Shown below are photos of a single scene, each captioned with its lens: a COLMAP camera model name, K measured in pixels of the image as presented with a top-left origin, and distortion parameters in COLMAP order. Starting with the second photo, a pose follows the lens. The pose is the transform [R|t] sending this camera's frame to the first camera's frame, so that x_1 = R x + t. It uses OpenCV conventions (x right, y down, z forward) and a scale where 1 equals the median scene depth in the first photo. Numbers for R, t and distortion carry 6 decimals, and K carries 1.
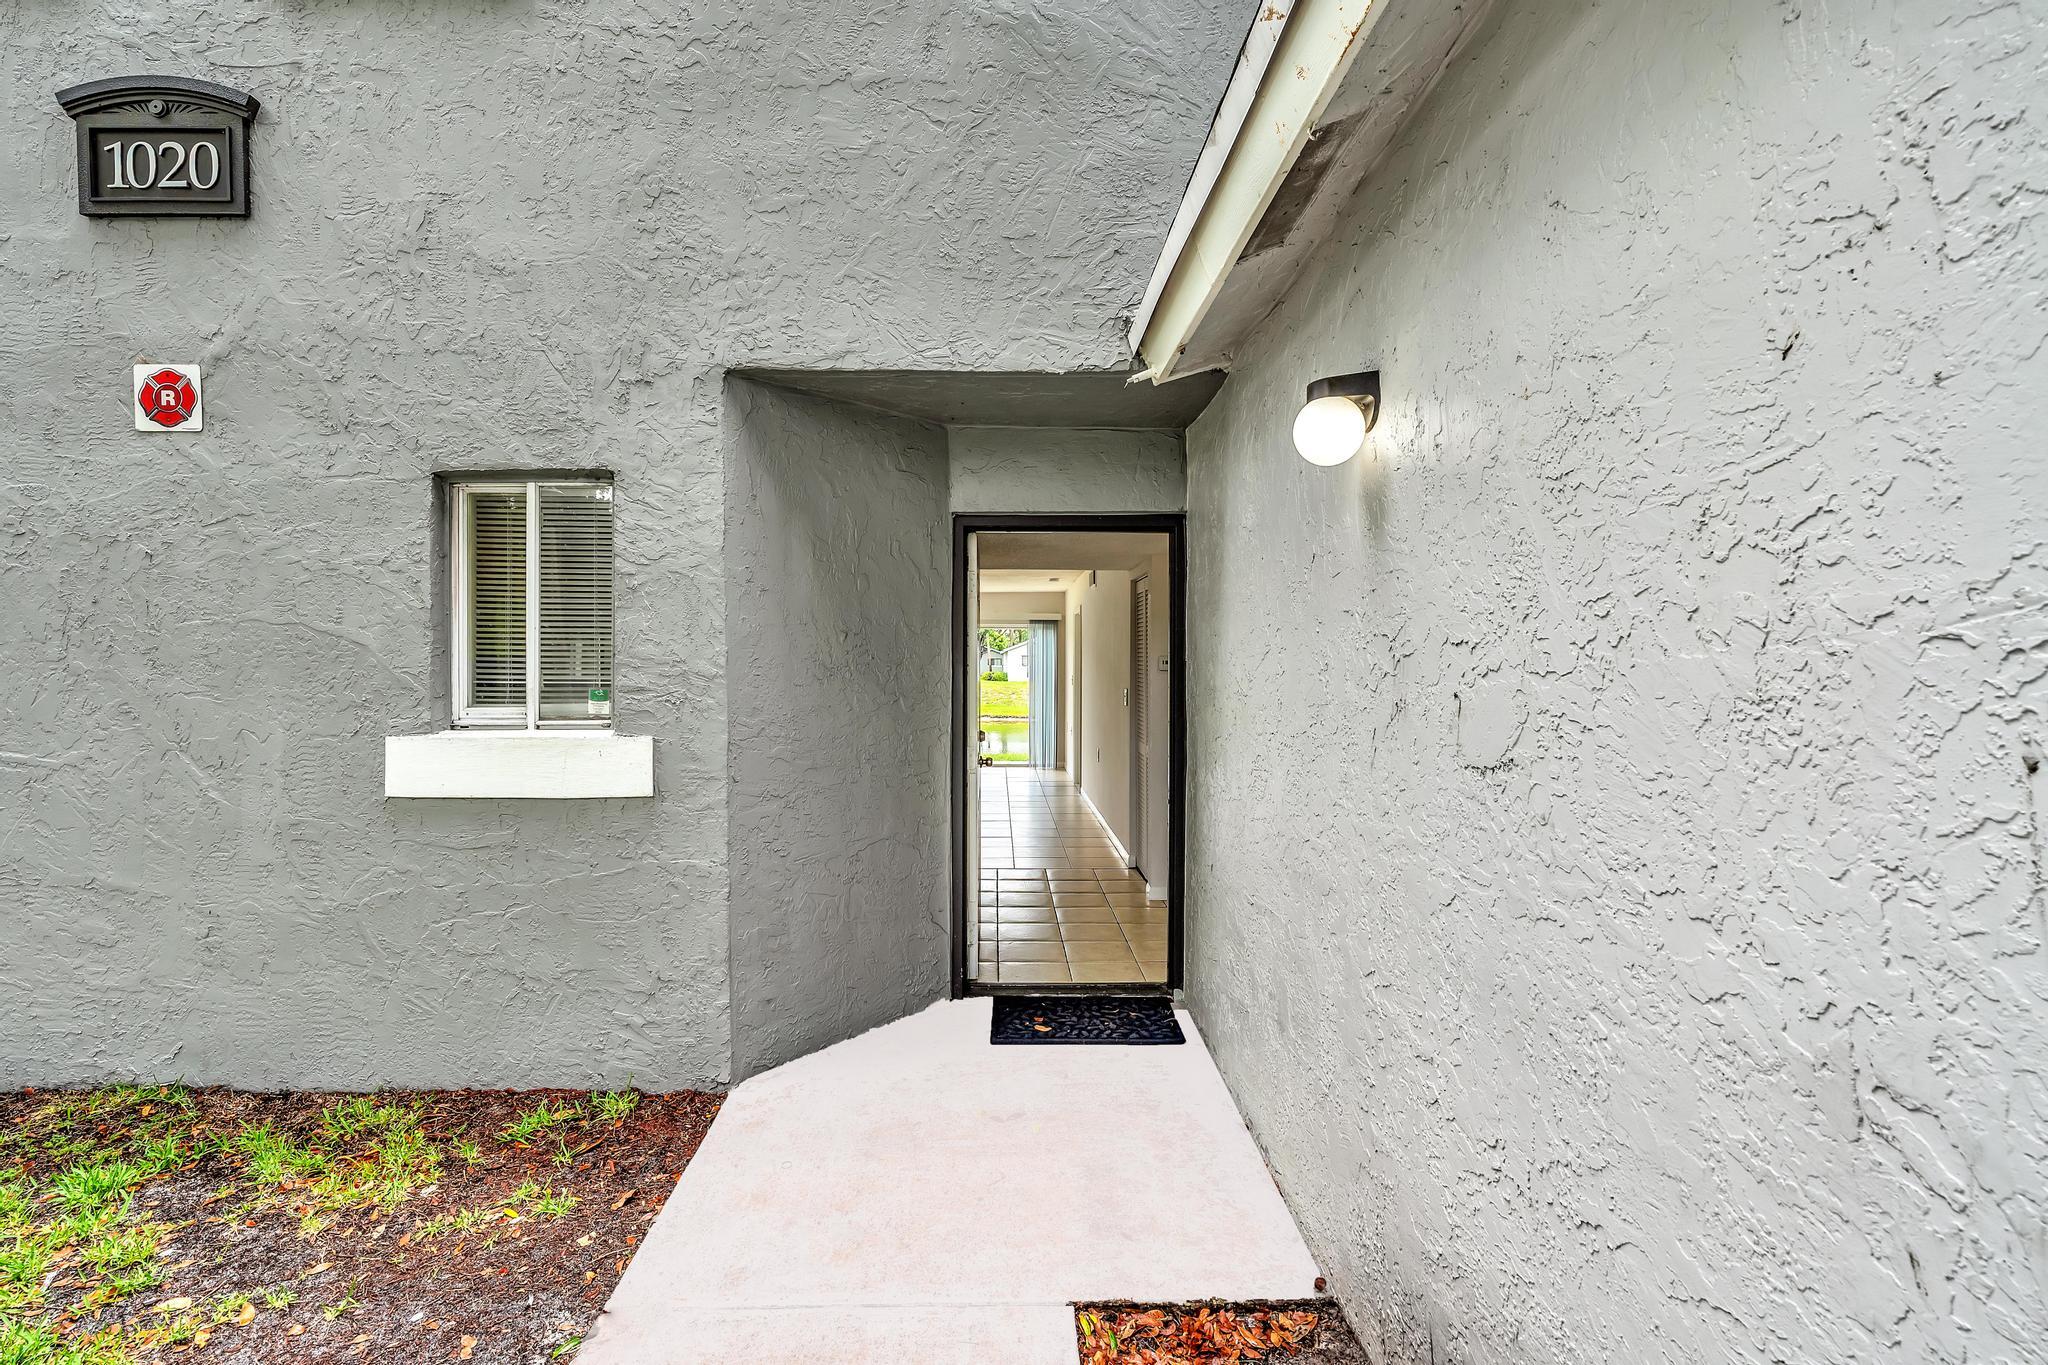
lens RADIAL K [[945.5, 0, 1018.3], [0, 945.5, 679.7], [0, 0, 1]] dist [-0.000149, 0.001366]
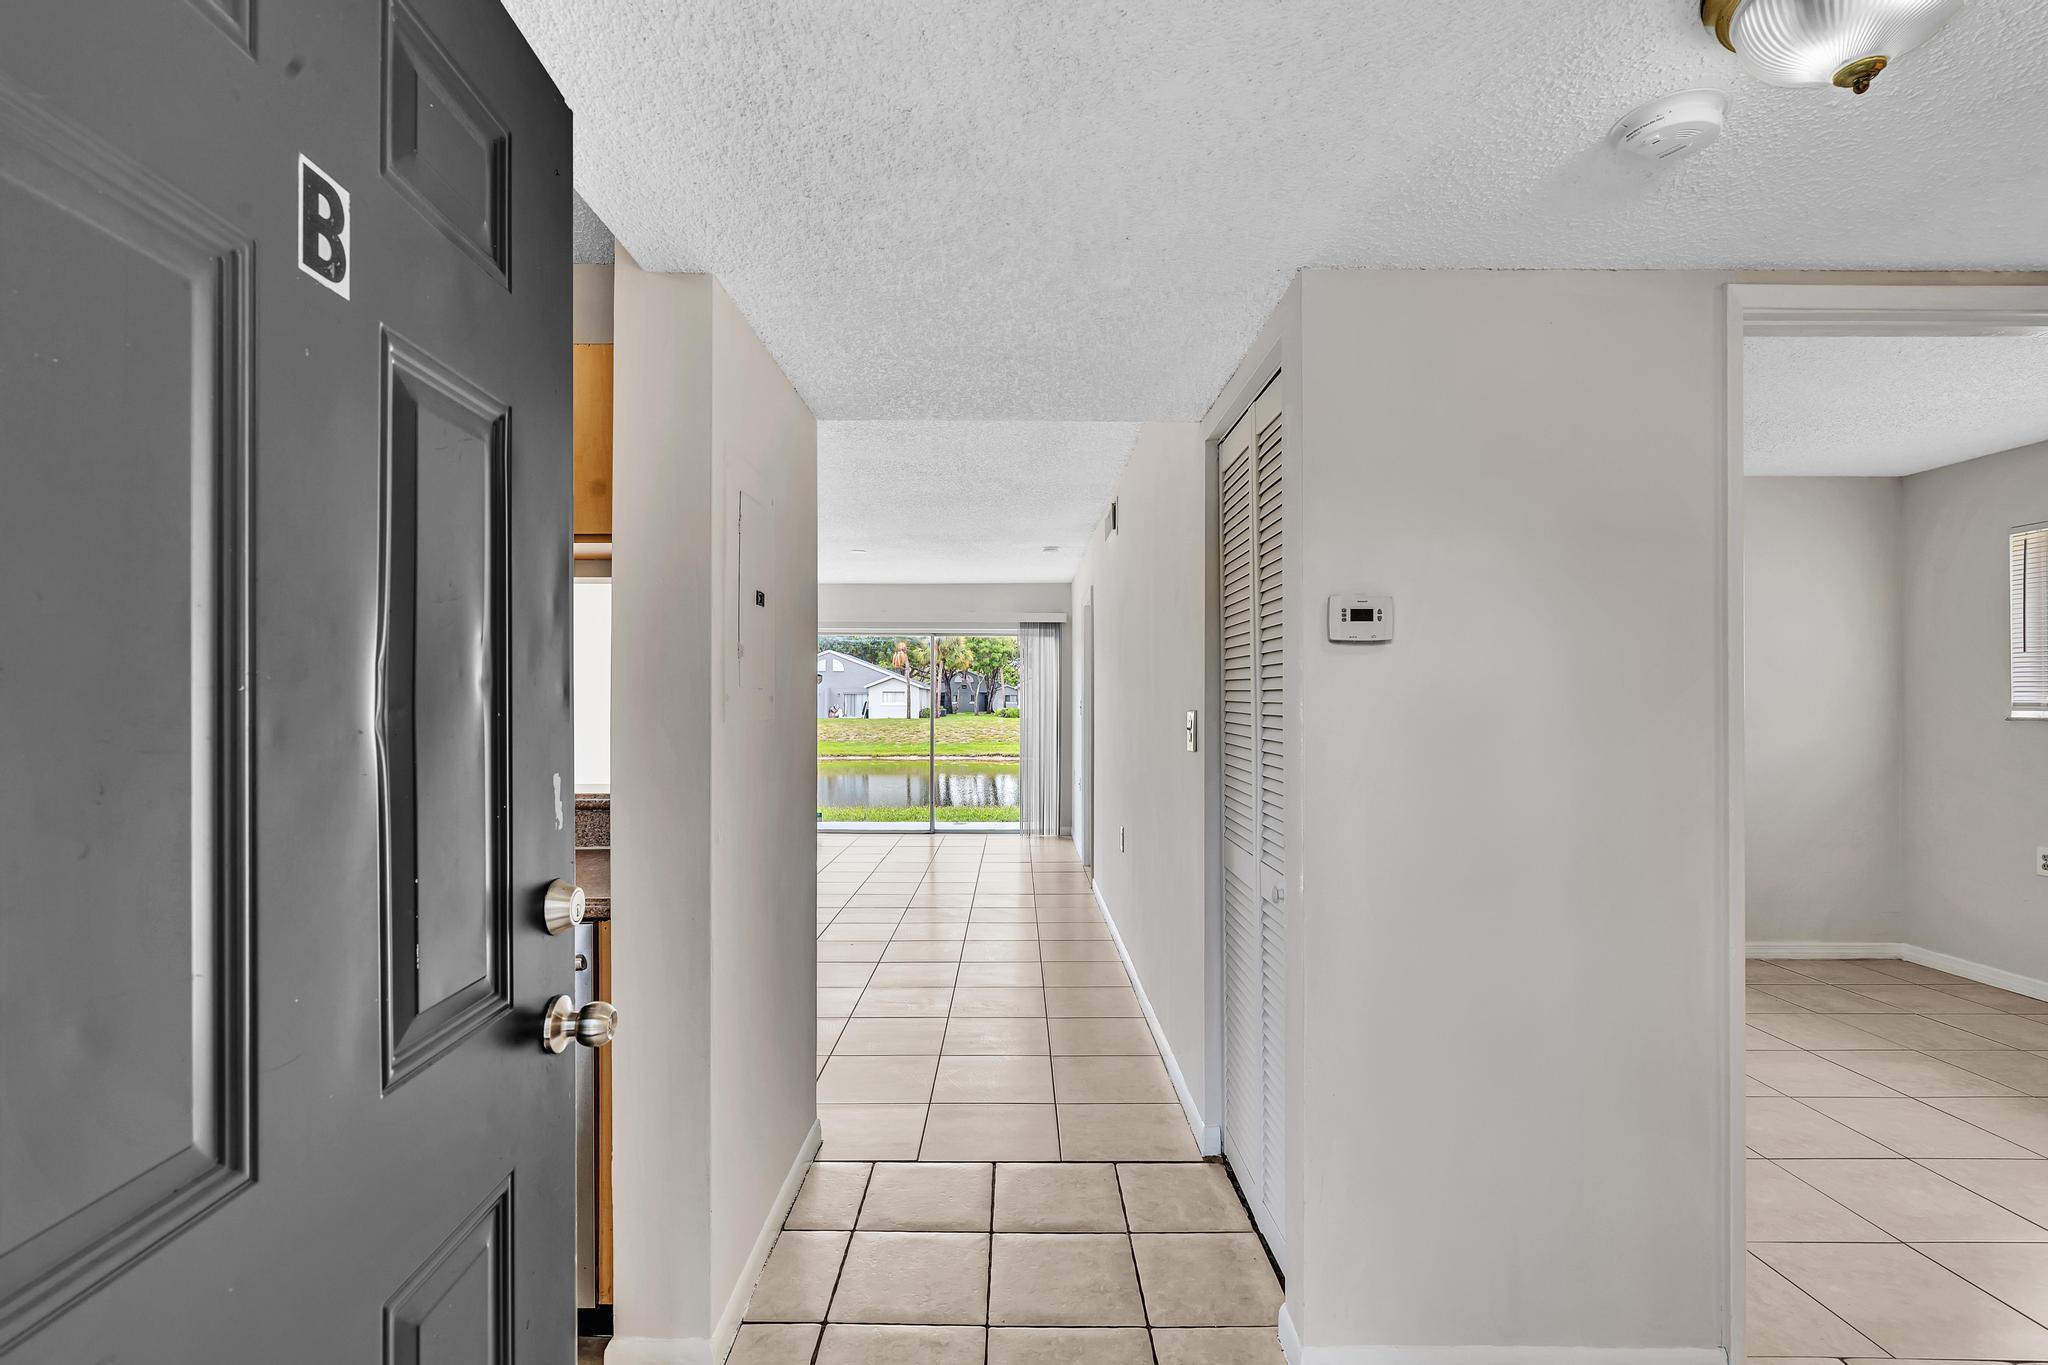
lens RADIAL K [[936.1, 0, 1028.2], [0, 936.1, 694.5], [0, 0, 1]] dist [-0.004195, -0.000236]
pose [[0.999941, -0.006527, -0.008660, 0.023787], [0.006318, 0.999694, -0.023897, 0.006665], [0.008814, 0.023841, 0.999677, 0.313799]]
